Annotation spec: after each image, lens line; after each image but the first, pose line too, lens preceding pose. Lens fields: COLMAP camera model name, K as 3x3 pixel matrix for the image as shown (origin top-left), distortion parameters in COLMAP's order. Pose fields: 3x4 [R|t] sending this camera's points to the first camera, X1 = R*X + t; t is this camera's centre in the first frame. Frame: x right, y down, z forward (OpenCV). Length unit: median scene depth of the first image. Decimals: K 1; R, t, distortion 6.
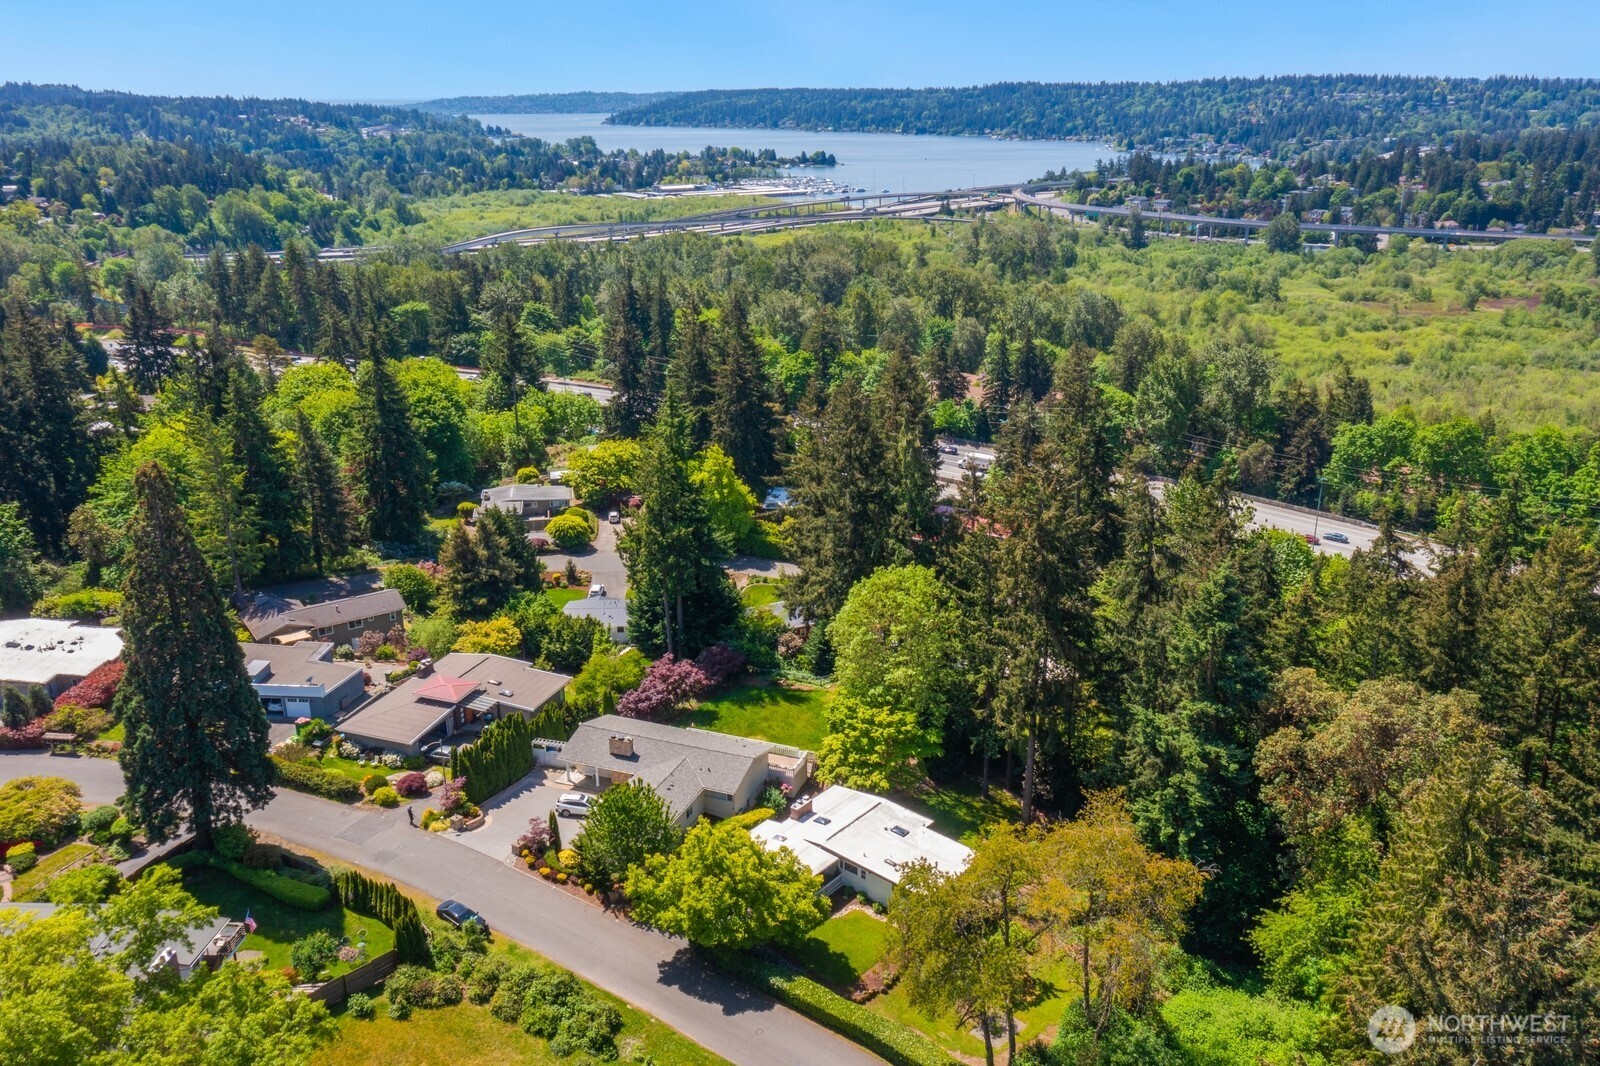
lens RADIAL K [[1311.4, 0, 800.0], [0, 1311.4, 533.0], [0, 0, 1]] dist [-0.001227, 0.000043]
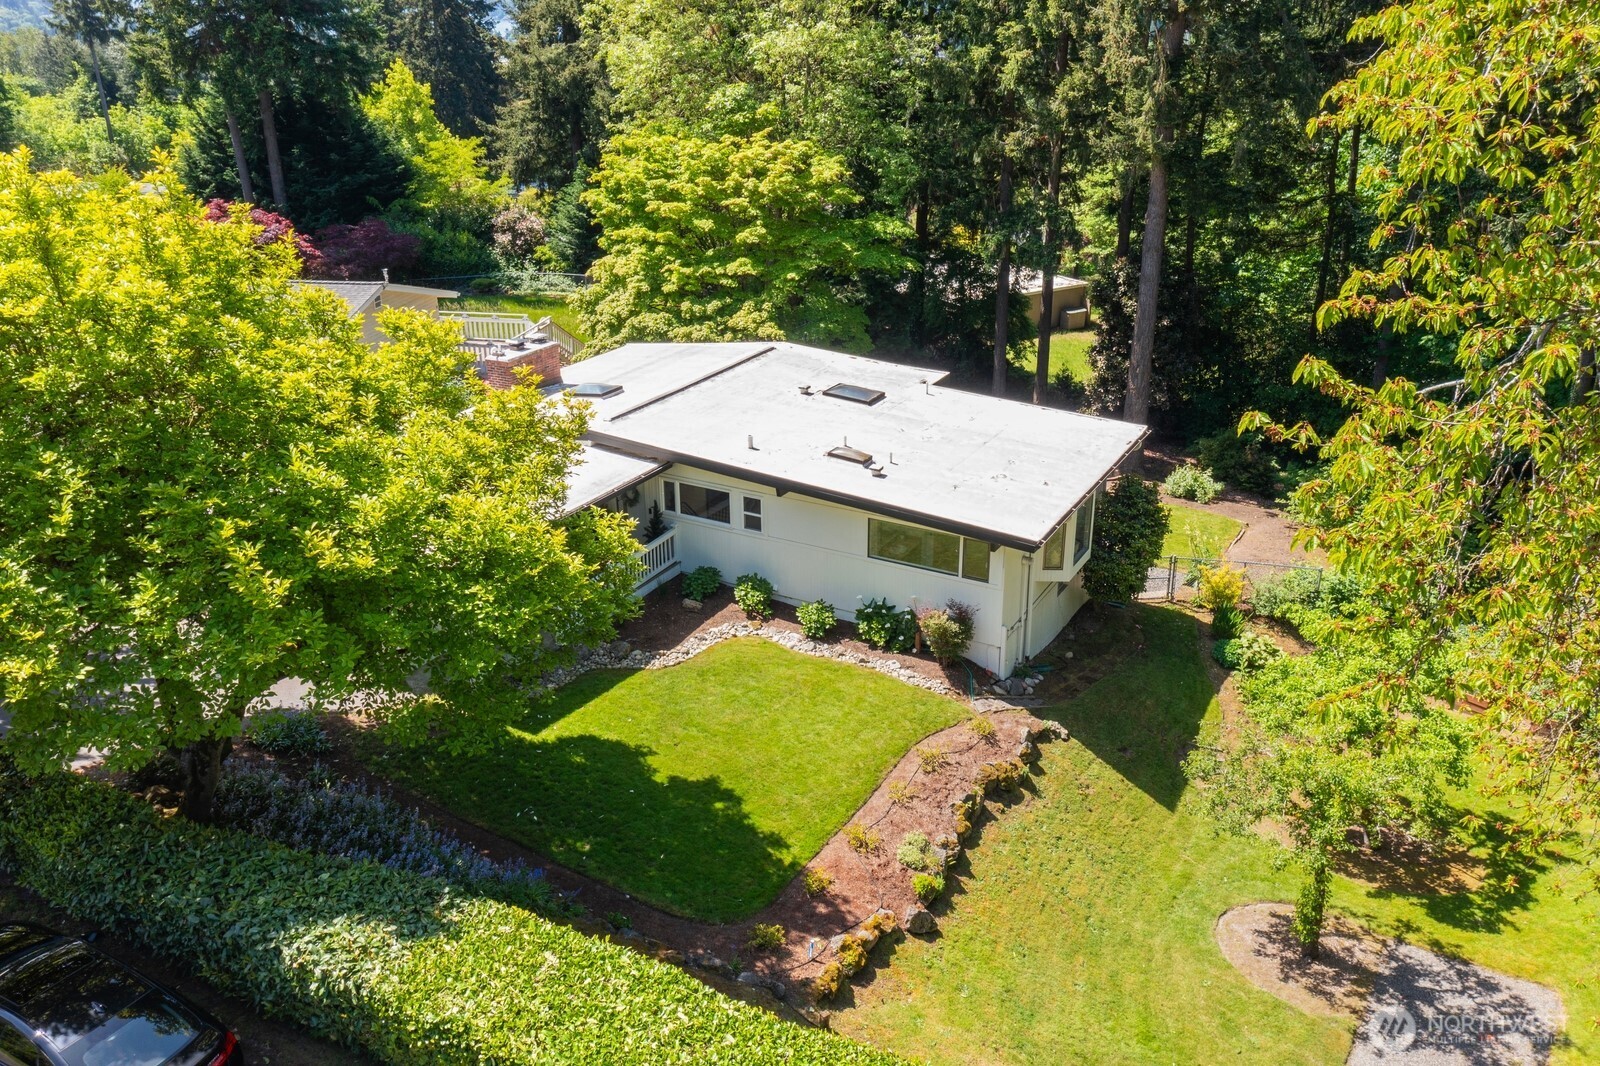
lens RADIAL K [[1311.4, 0, 800.0], [0, 1311.4, 533.0], [0, 0, 1]] dist [-0.001227, 0.000043]
pose [[0.984520, -0.071737, 0.159921, 0.012347], [0.060918, 0.995574, 0.071563, 0.225418], [-0.164347, -0.060713, 0.984532, 0.667037]]
